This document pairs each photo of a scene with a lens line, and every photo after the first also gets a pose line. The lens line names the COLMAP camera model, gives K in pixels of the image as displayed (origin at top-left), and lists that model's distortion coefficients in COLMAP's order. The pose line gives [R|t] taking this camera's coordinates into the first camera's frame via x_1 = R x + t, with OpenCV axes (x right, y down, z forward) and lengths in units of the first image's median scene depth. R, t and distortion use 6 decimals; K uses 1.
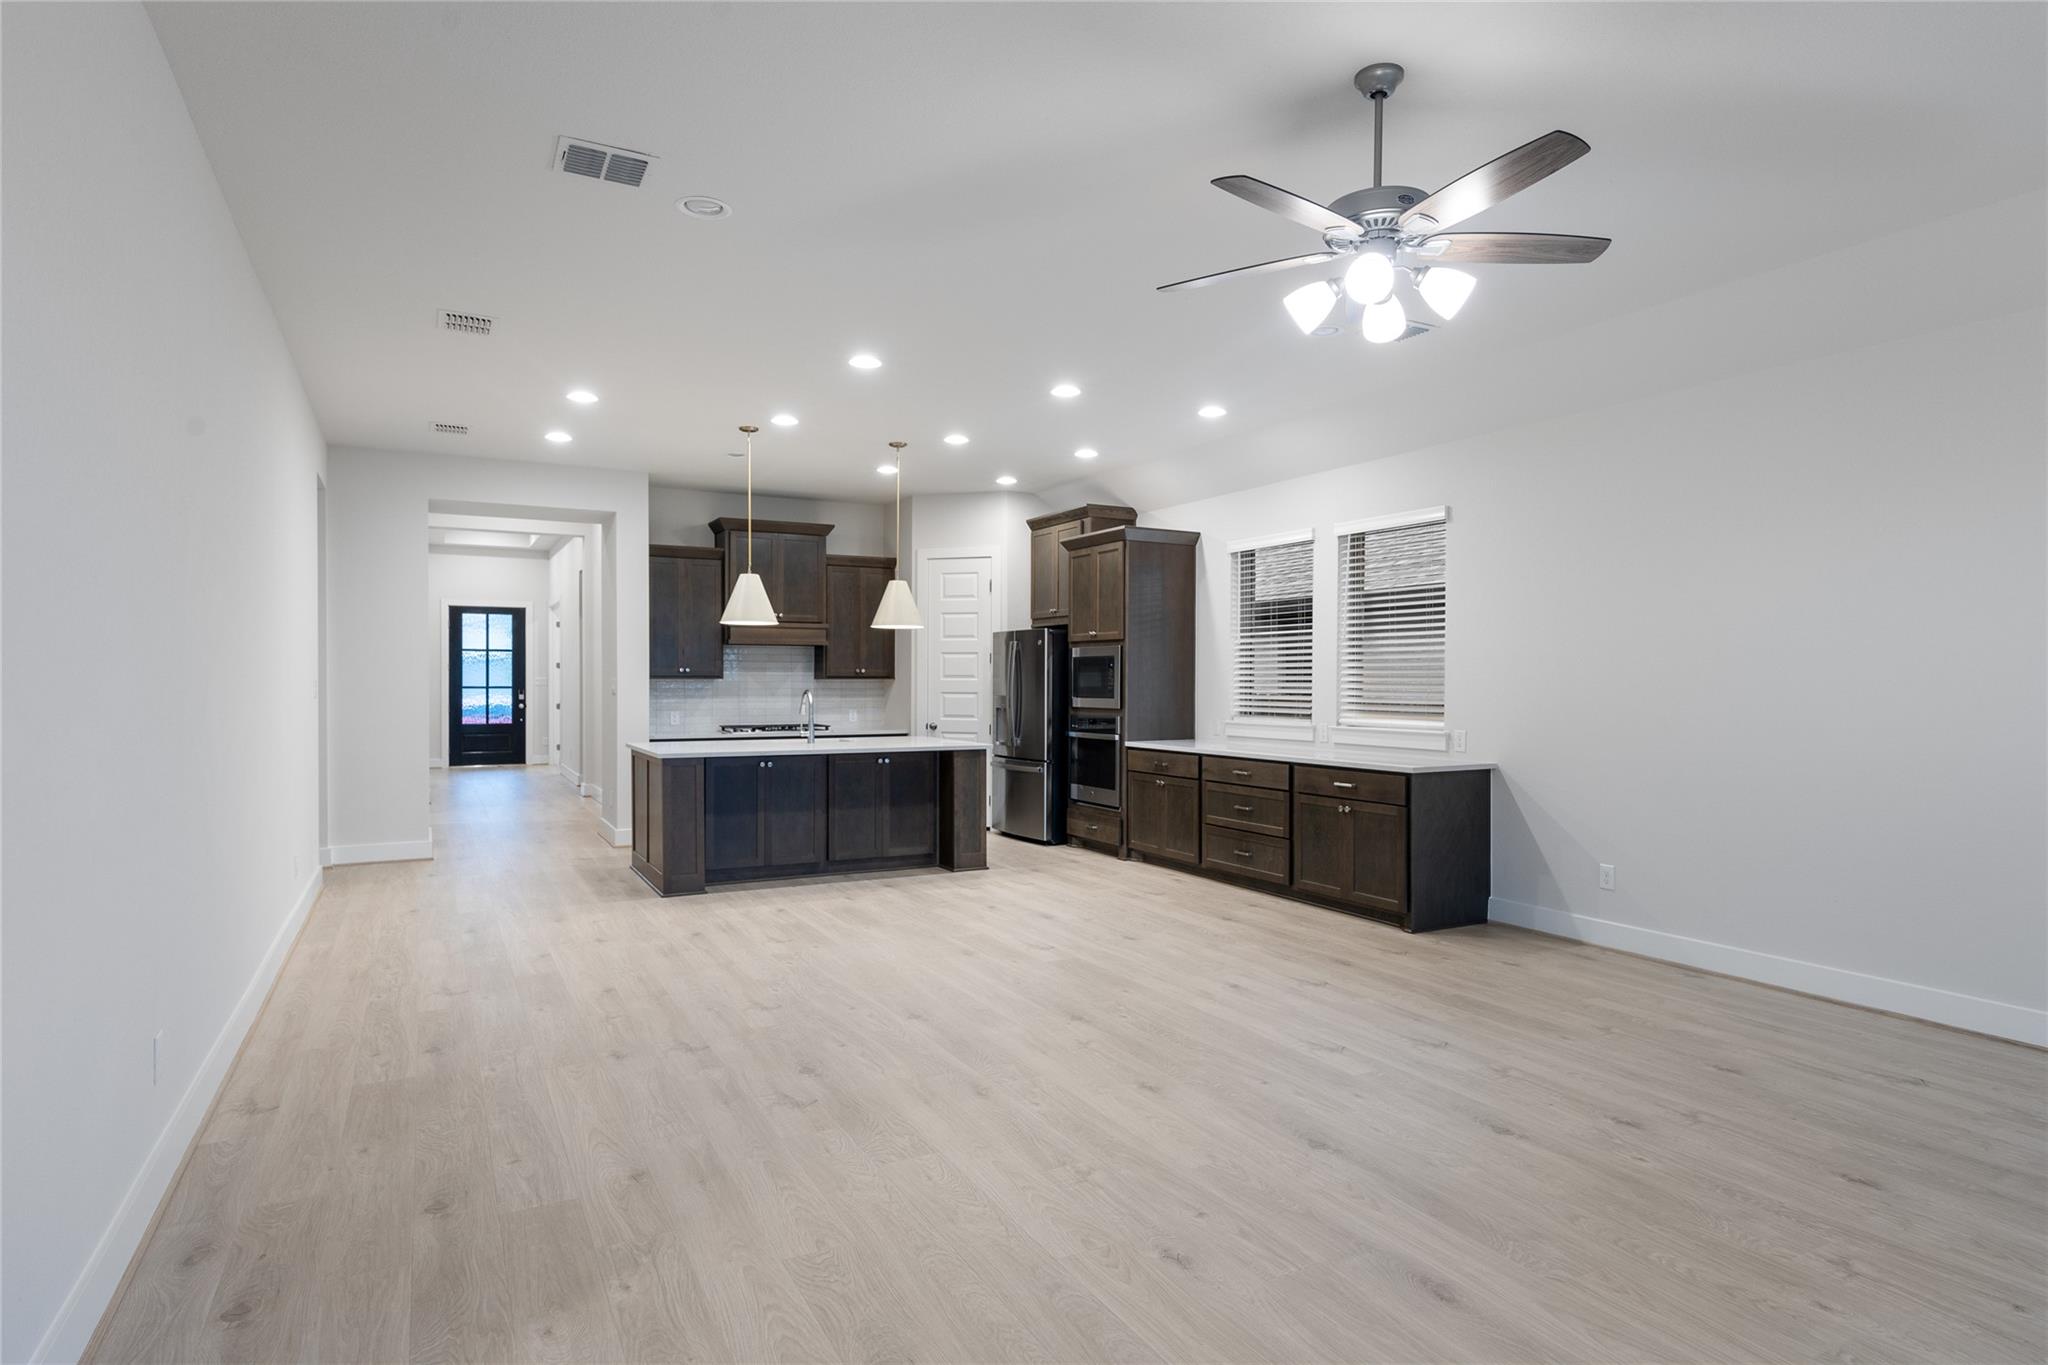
lens RADIAL K [[1117.3, 0, 1030.8], [0, 1117.3, 695.0], [0, 0, 1]] dist [0.007587, 0.000650]
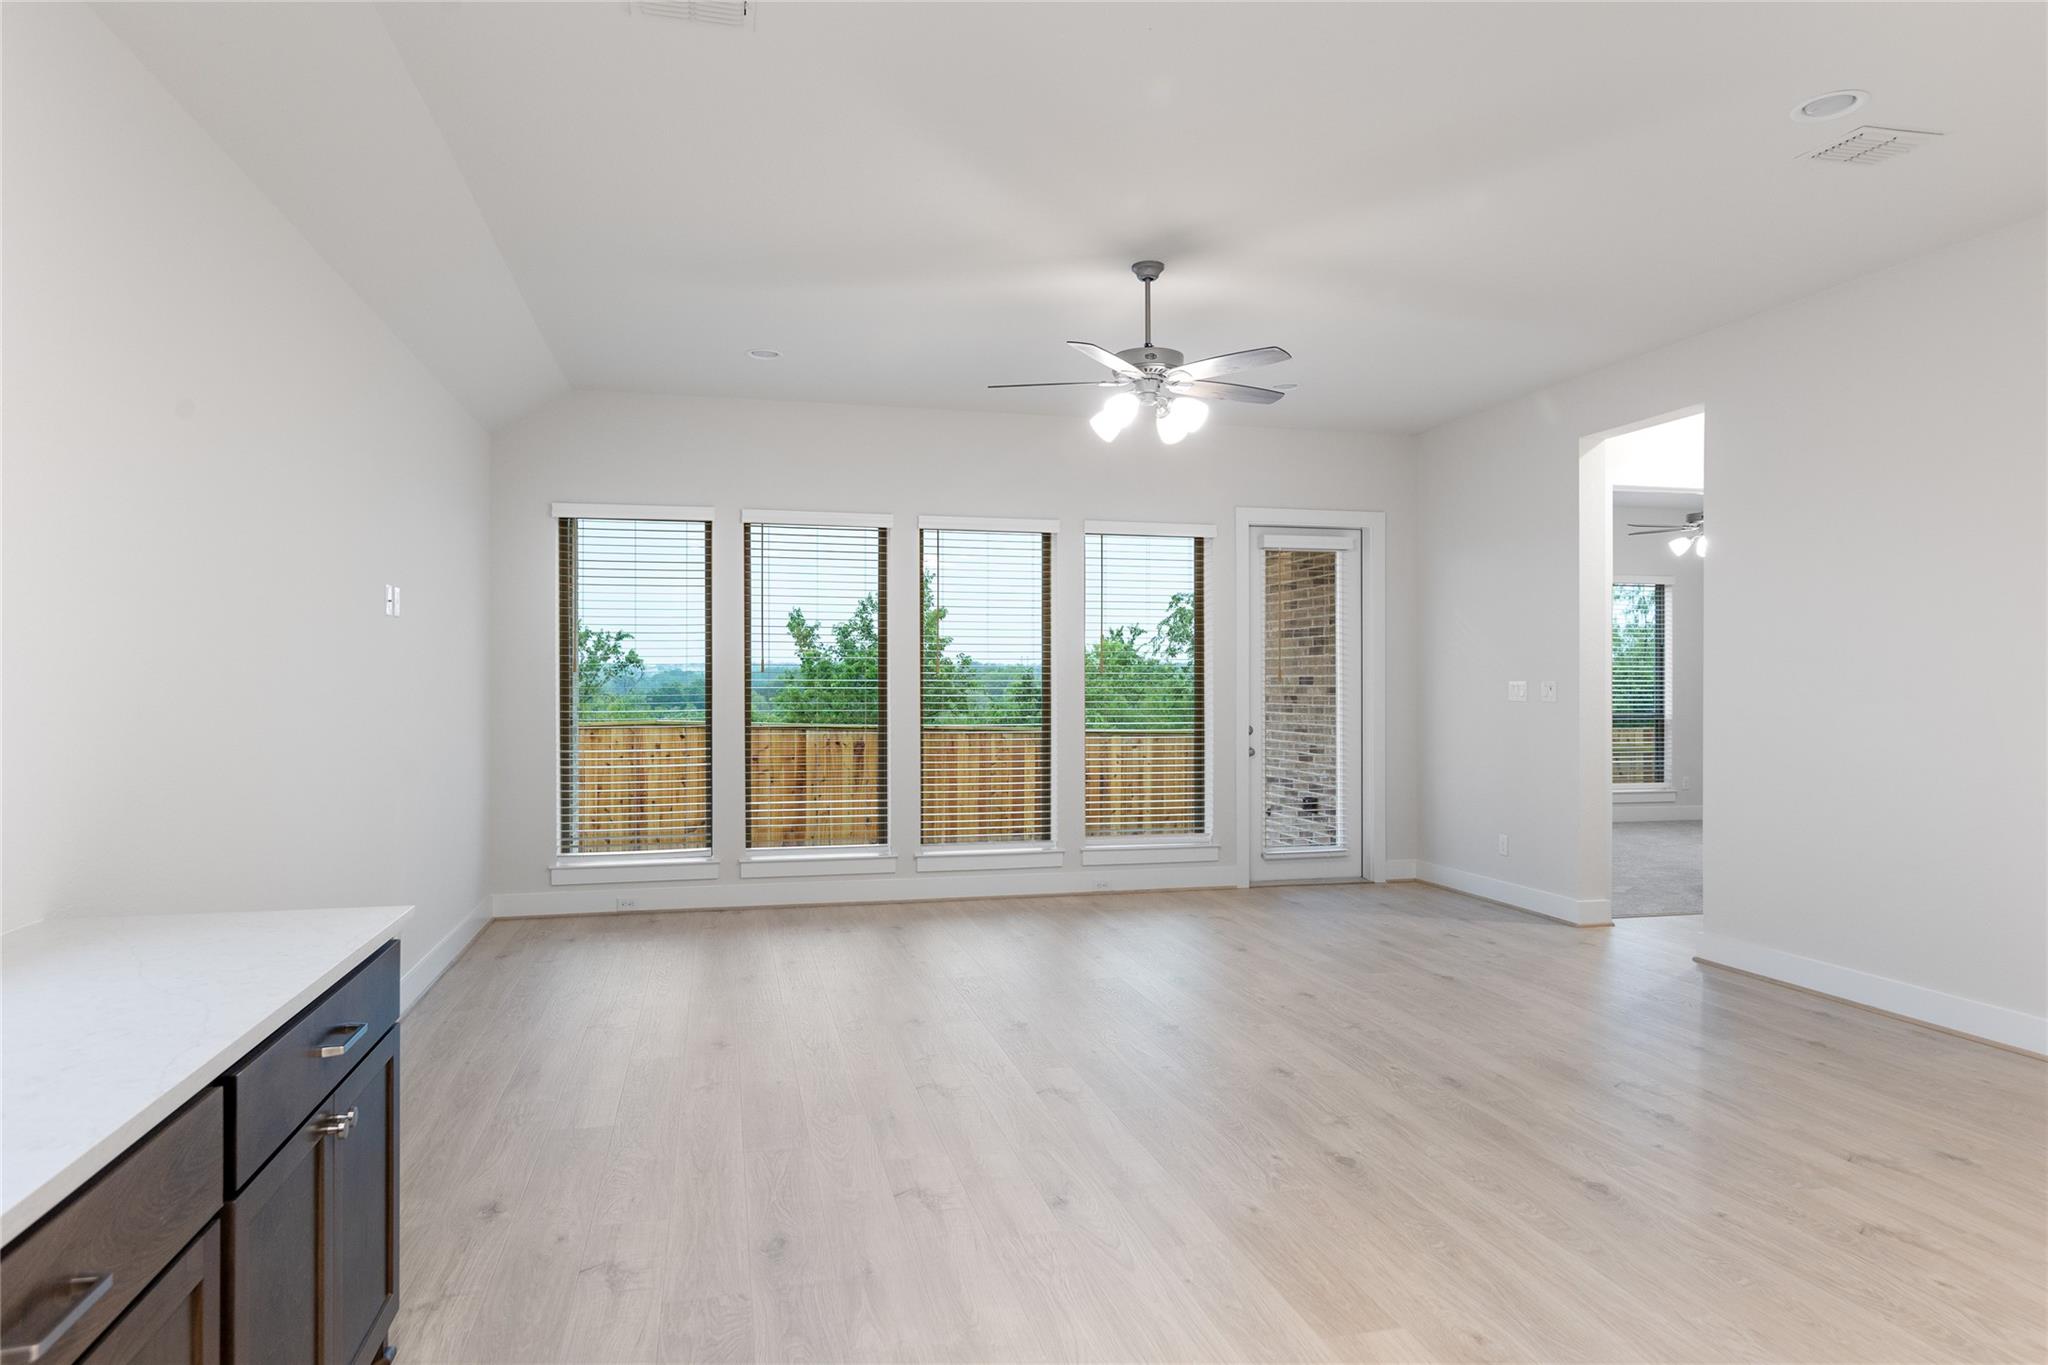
lens RADIAL K [[1229.5, 0, 1015.2], [0, 1229.5, 685.3], [0, 0, 1]] dist [-0.006284, 0.006036]
pose [[-0.966534, -0.005037, 0.256490, 0.025800], [-0.000708, 0.999856, 0.016967, -0.013486], [-0.256538, 0.016217, -0.966398, 1.022773]]
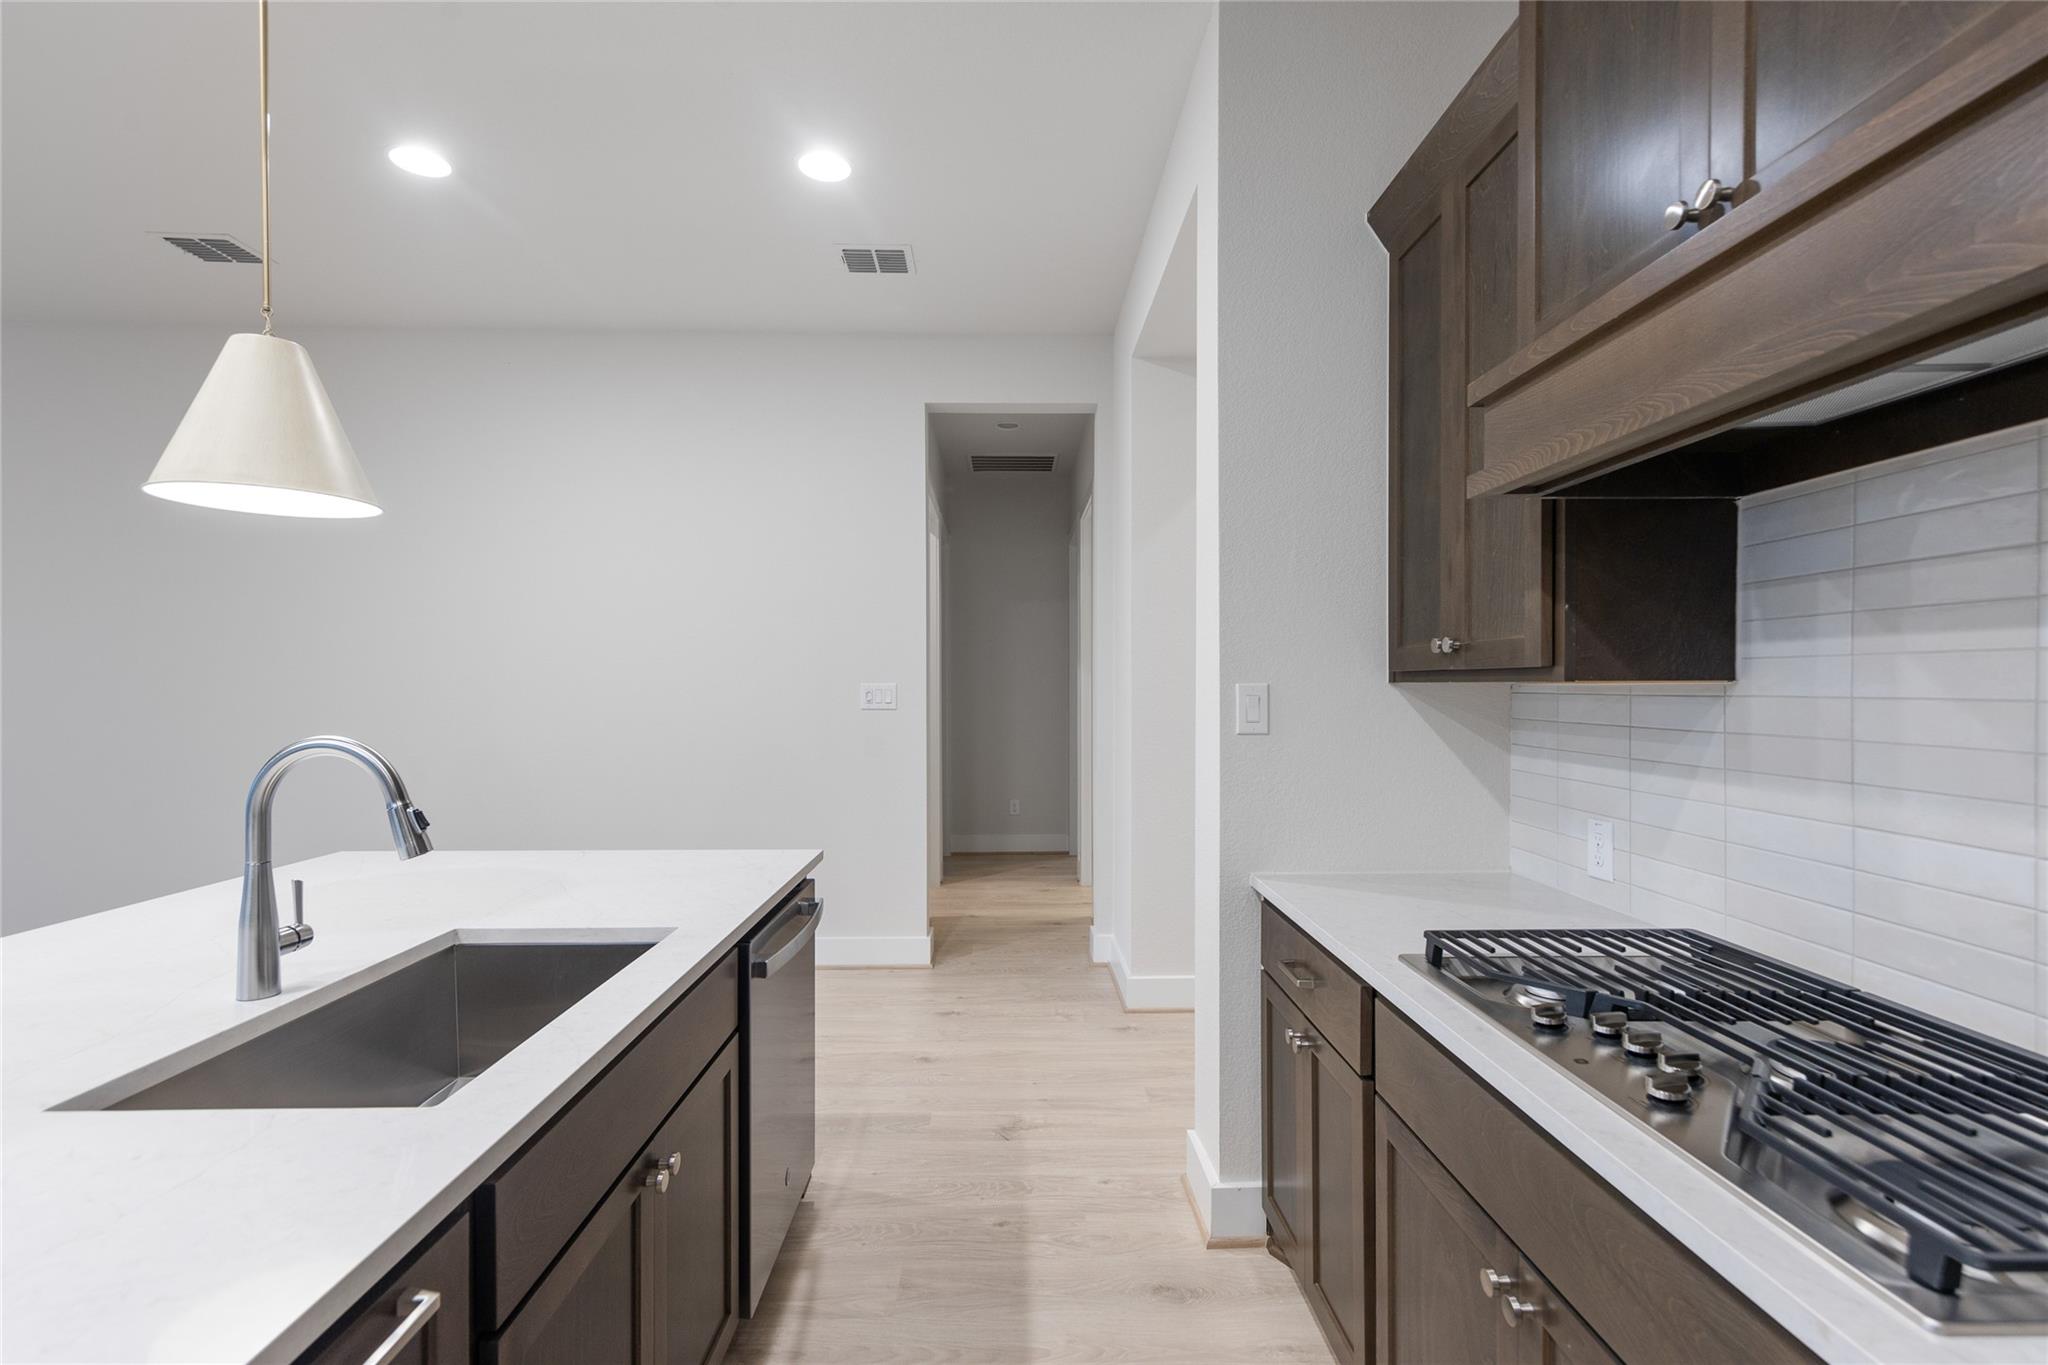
lens RADIAL K [[940.5, 0, 1015.1], [0, 940.5, 687.4], [0, 0, 1]] dist [0.002654, -0.000062]
pose [[-0.480156, 0.003891, -0.877174, -0.111080], [-0.011015, 0.999885, 0.010465, -0.017263], [0.877114, 0.014687, -0.480058, 1.239572]]
